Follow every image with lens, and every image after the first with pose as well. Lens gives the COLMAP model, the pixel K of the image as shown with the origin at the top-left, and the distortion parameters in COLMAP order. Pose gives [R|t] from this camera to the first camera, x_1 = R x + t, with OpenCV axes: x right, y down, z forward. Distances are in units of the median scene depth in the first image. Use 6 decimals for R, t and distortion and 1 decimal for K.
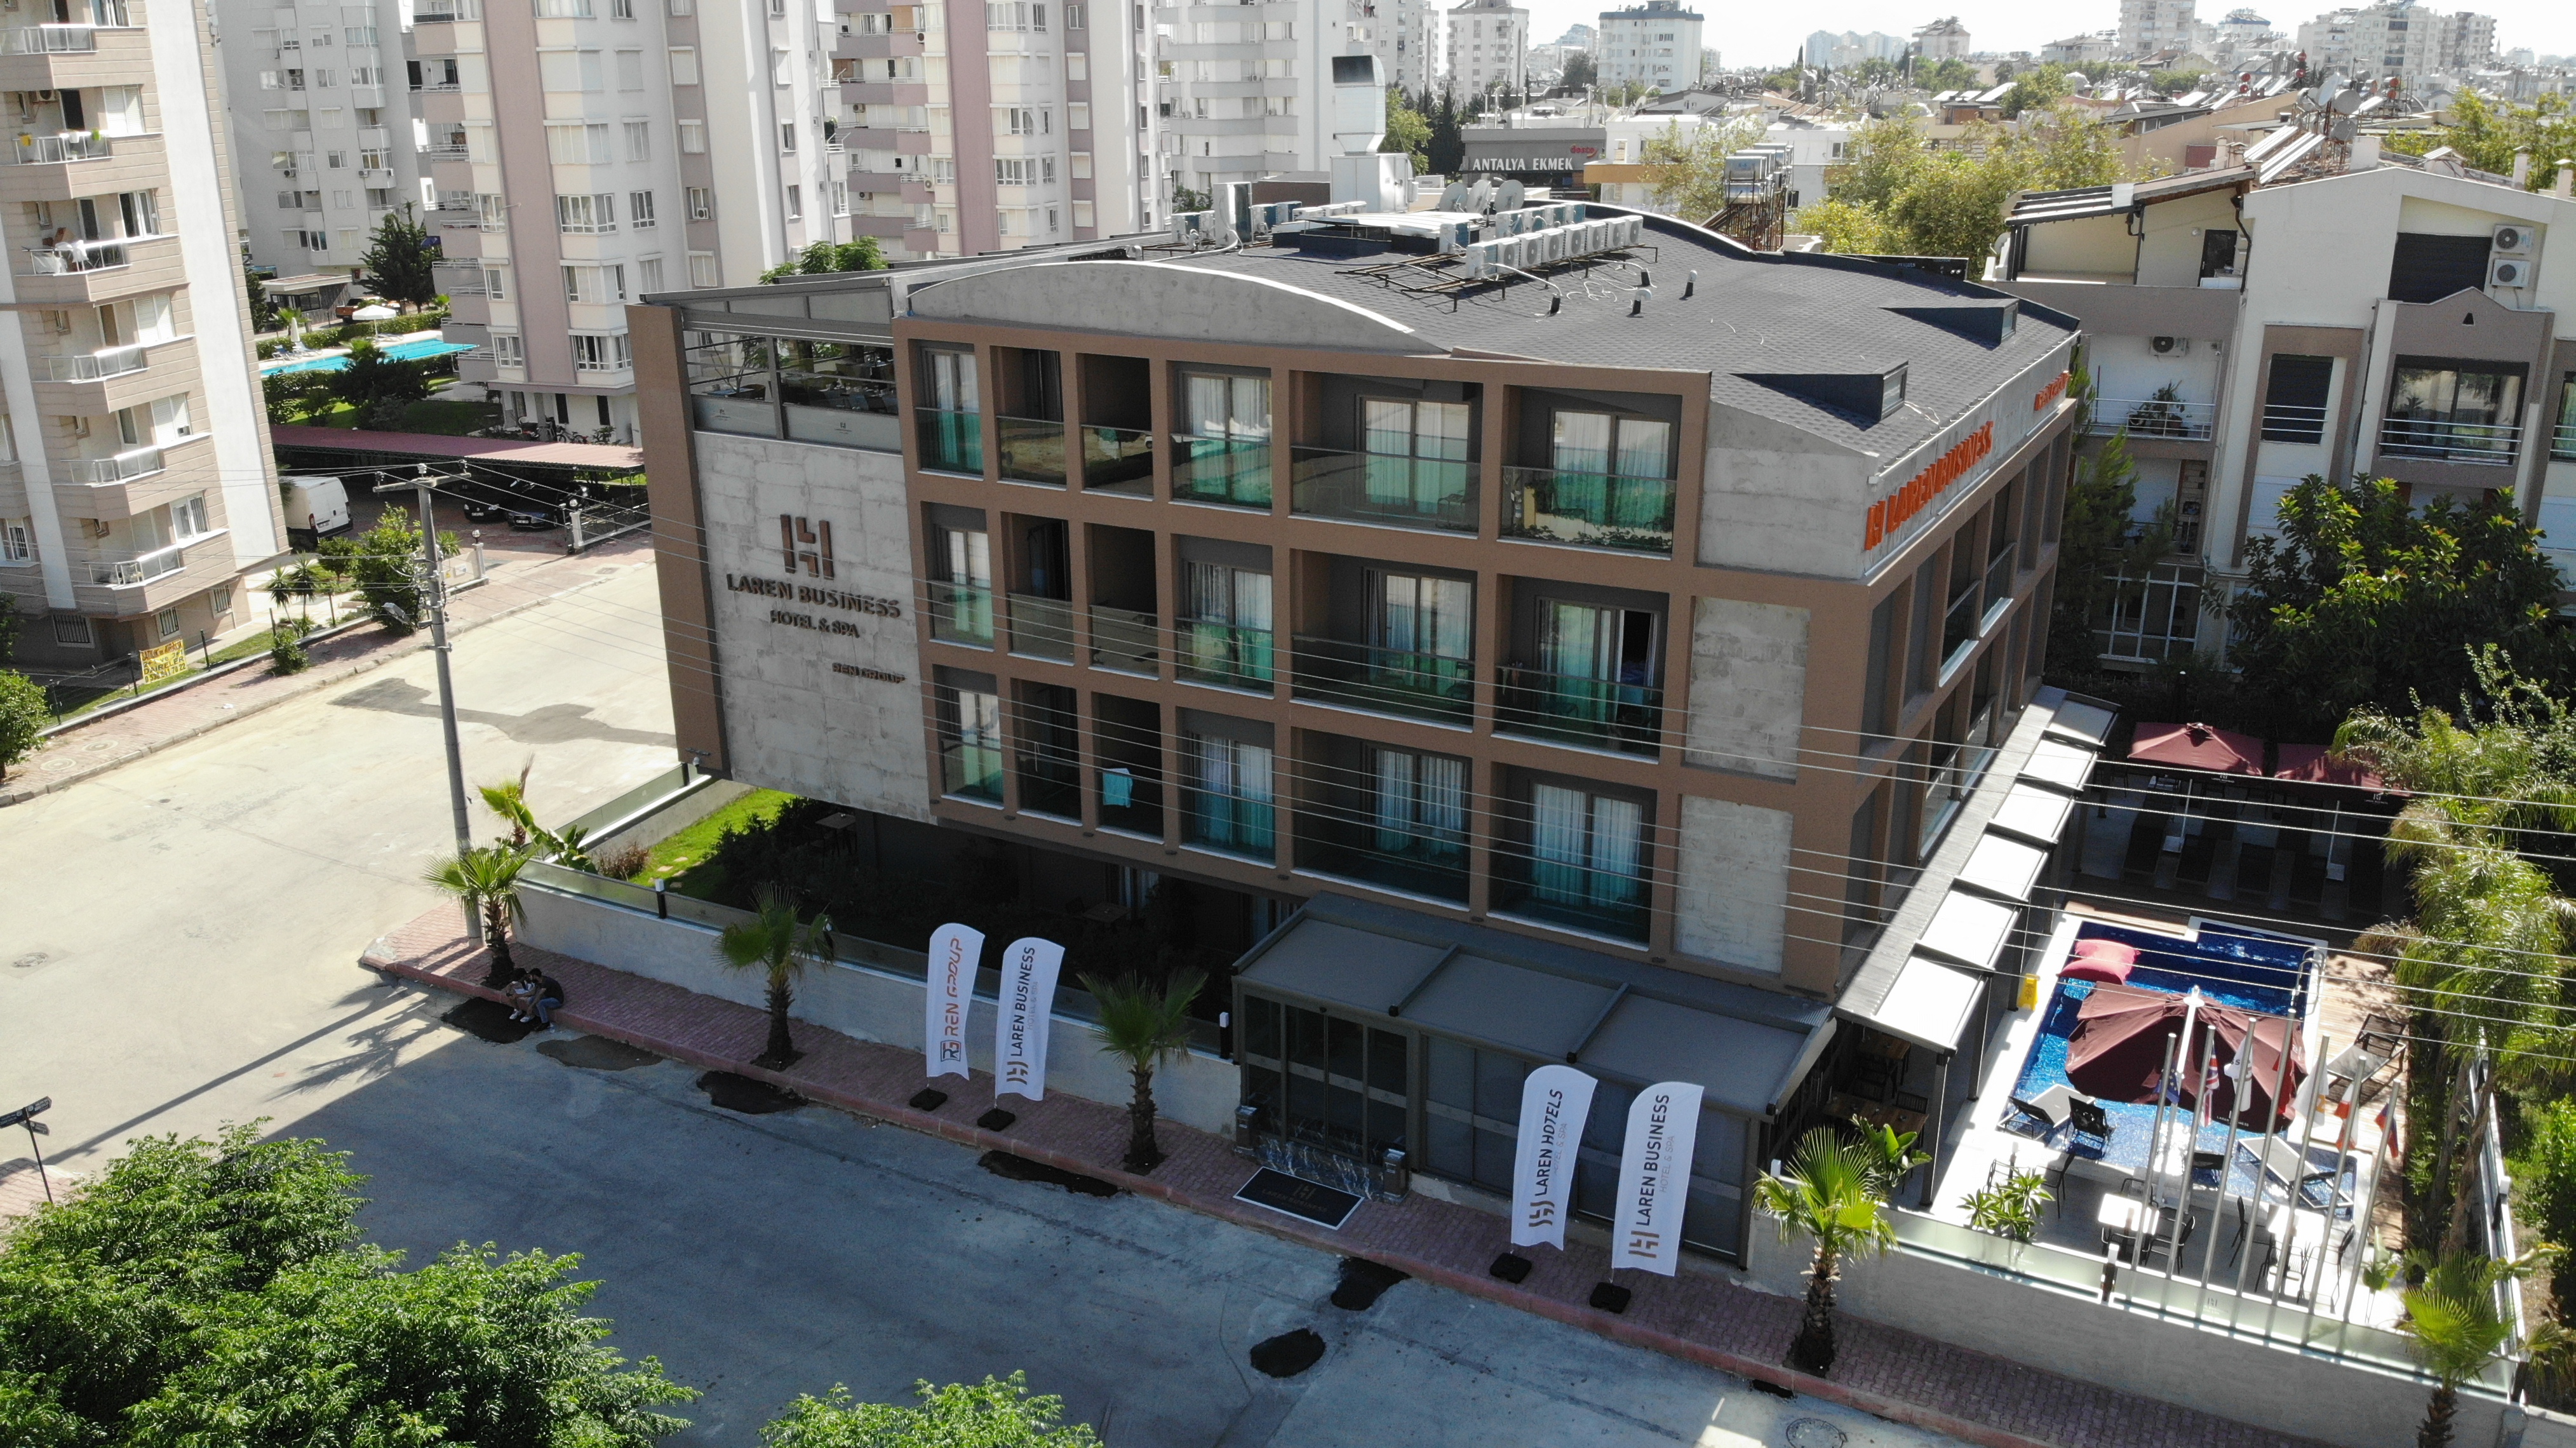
lens RADIAL K [[1881.4, 0, 1299.1], [0, 1881.4, 724.0], [0, 0, 1]] dist [0.057238, -0.166577]
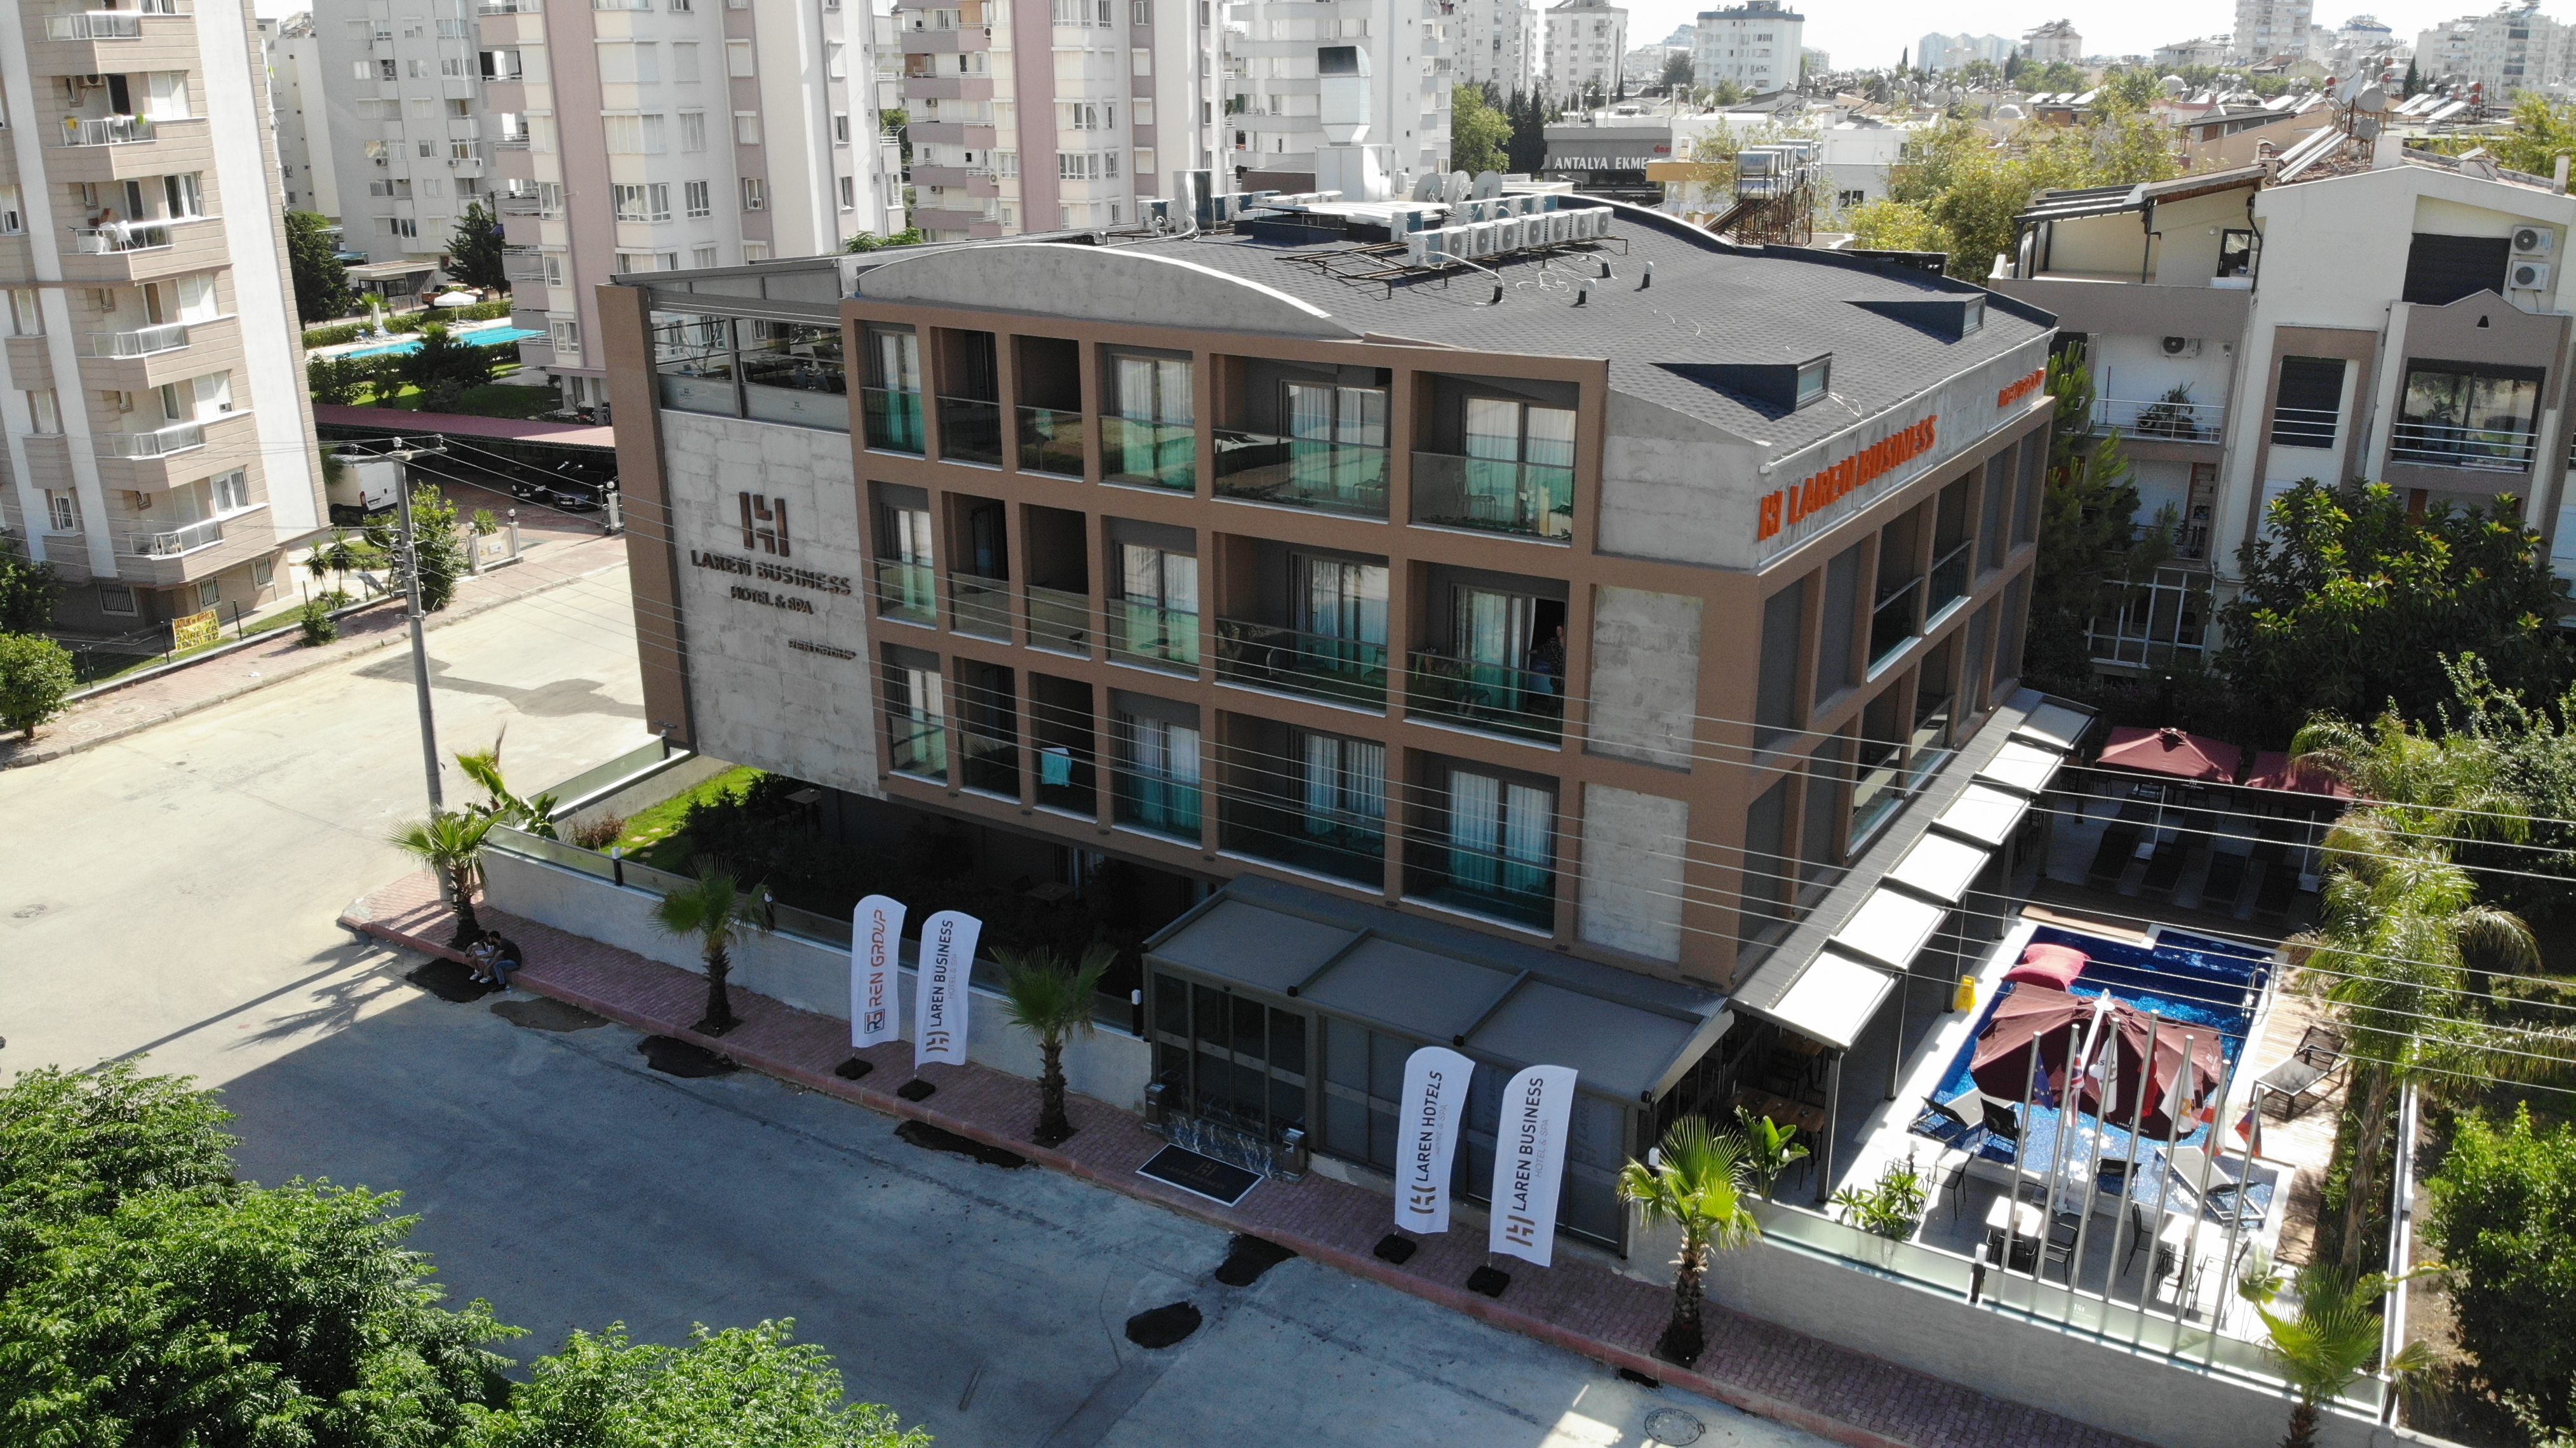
lens RADIAL K [[1881.4, 0, 1300.2], [0, 1881.4, 721.4], [0, 0, 1]] dist [0.057238, -0.166577]
pose [[0.998624, 0.021116, -0.048010, 0.078305], [-0.021162, 0.999776, -0.000450, 0.006752], [0.047989, 0.001465, 0.998847, -0.003617]]
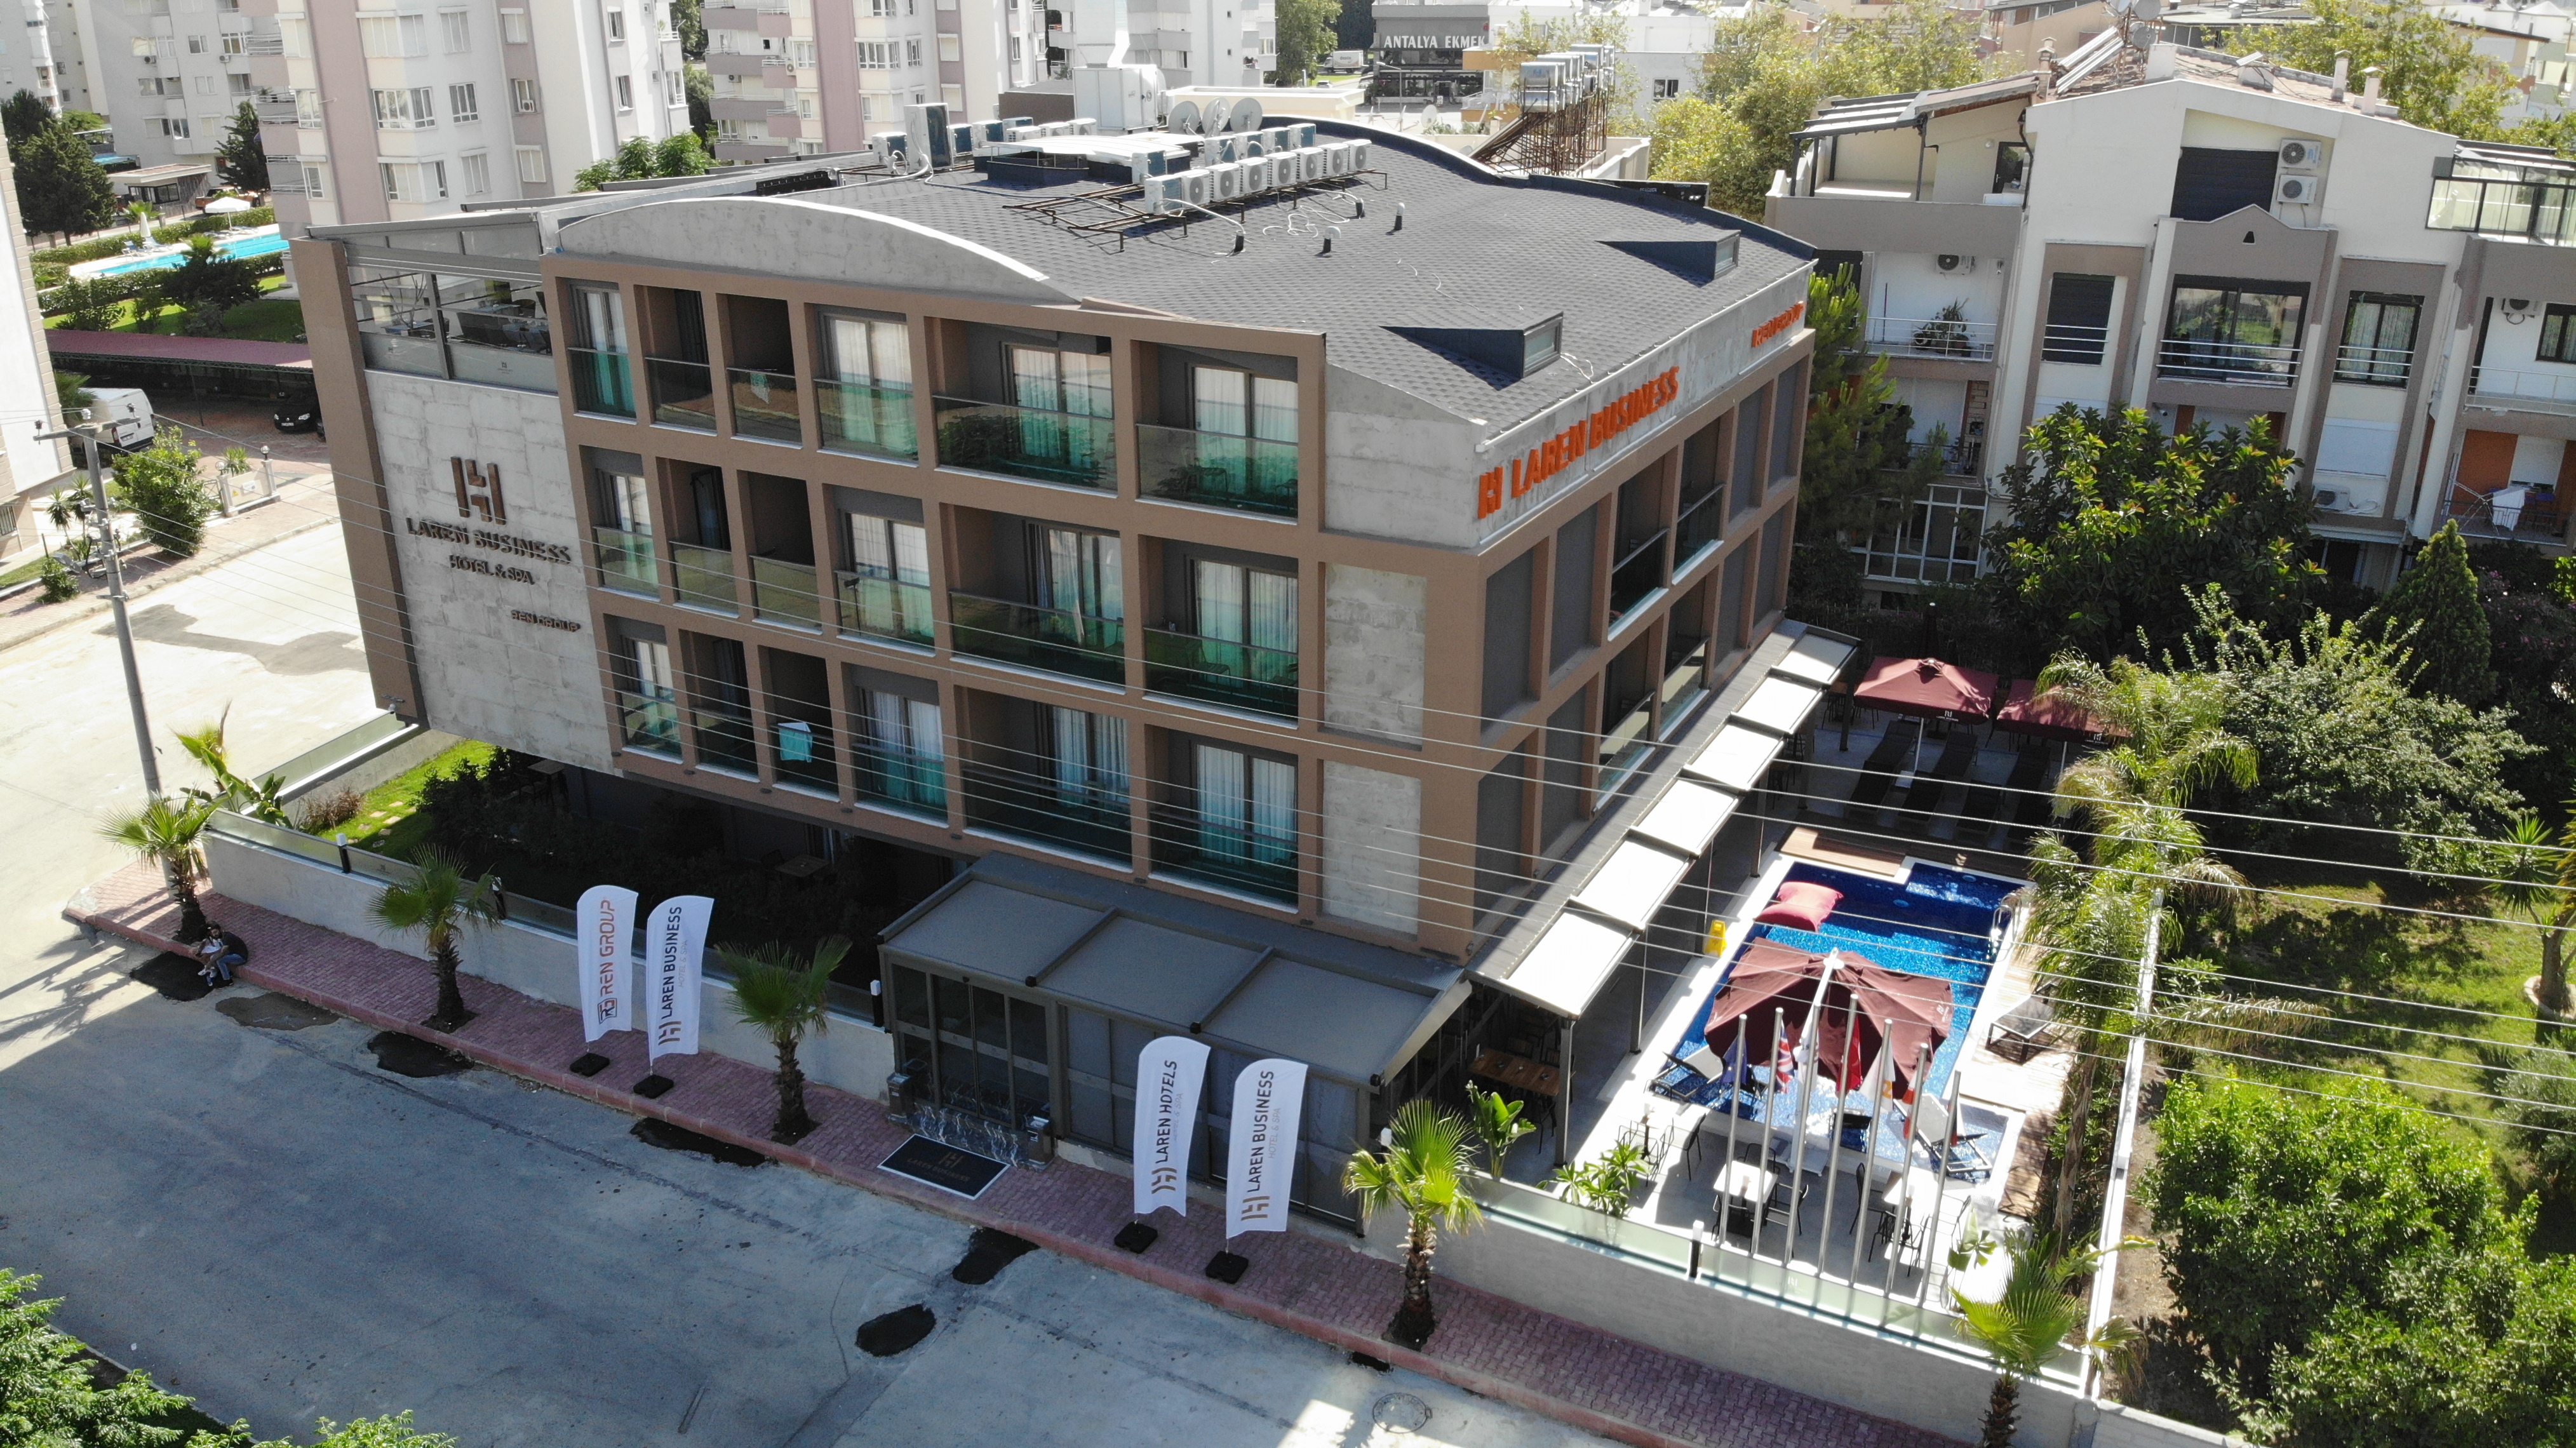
lens RADIAL K [[1881.4, 0, 1299.2], [0, 1881.4, 720.9], [0, 0, 1]] dist [0.057238, -0.166577]
pose [[0.999636, -0.005201, 0.026462, 0.130873], [0.003573, 0.998121, 0.061171, -0.033813], [-0.026730, -0.061054, 0.997776, 0.016296]]
